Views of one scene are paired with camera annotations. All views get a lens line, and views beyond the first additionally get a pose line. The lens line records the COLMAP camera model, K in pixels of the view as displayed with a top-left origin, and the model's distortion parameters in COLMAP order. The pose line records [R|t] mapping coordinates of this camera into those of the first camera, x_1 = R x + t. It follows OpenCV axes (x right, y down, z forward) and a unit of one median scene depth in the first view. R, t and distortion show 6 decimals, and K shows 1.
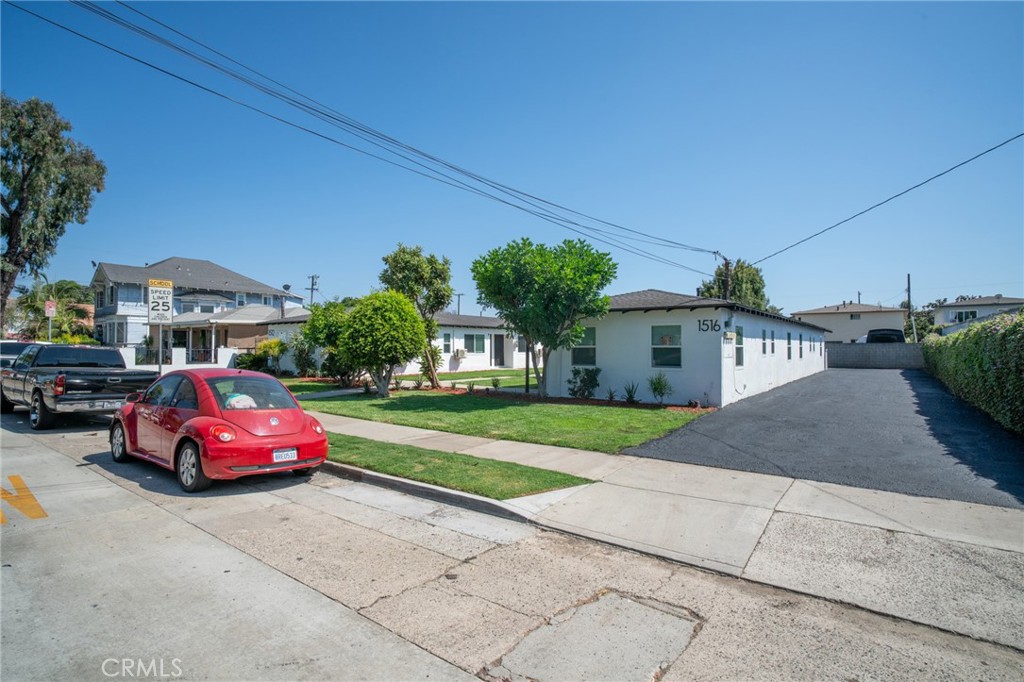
lens RADIAL K [[460.1, 0, 551.3], [0, 460.1, 336.3], [0, 0, 1]] dist [-0.036249, 0.016789]
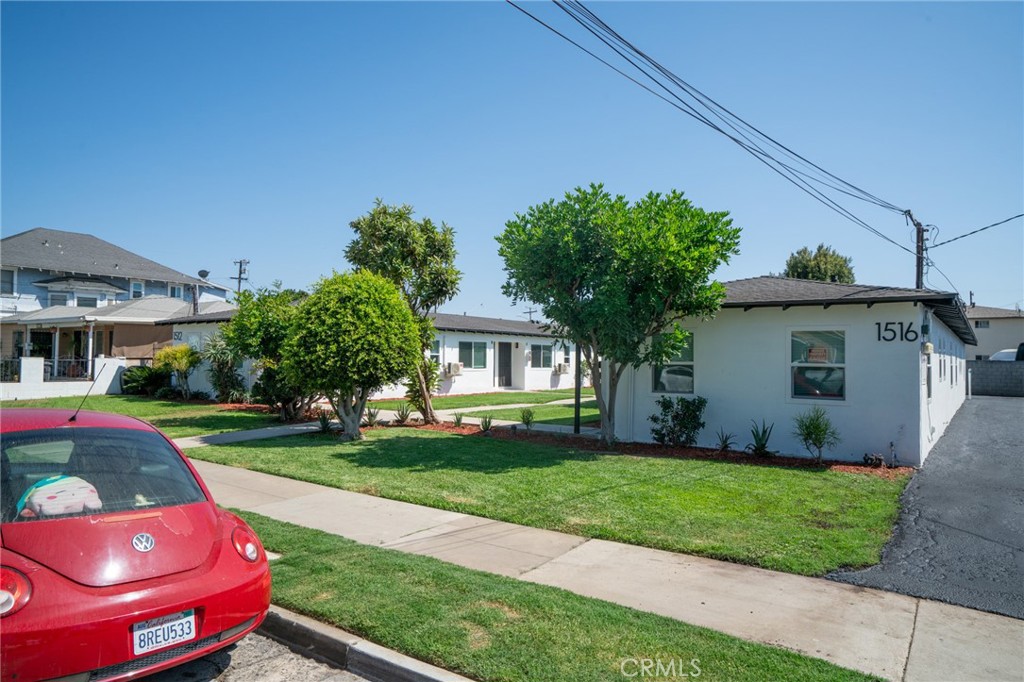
lens RADIAL K [[621.7, 0, 571.4], [0, 621.7, 342.8], [0, 0, 1]] dist [0.004650, 0.001784]
pose [[0.999900, 0.011776, 0.007782, -0.061946], [-0.011735, 0.999917, -0.005306, 0.000555], [-0.007844, 0.005214, 0.999956, 0.117759]]
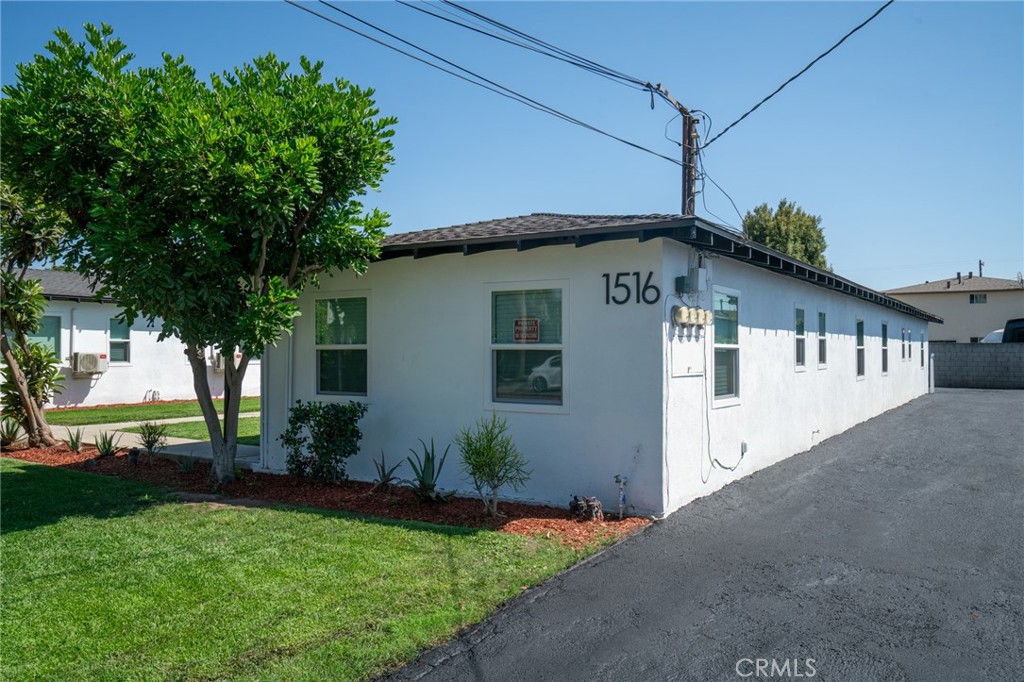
lens RADIAL K [[796.6, 0, 512.0], [0, 796.6, 341.0], [0, 0, 1]] dist [0.000632, 0.060340]
pose [[0.997956, 0.002061, 0.063875, 0.139974], [-0.002884, 0.999914, 0.012800, 0.006773], [-0.063843, -0.012958, 0.997876, 0.253724]]
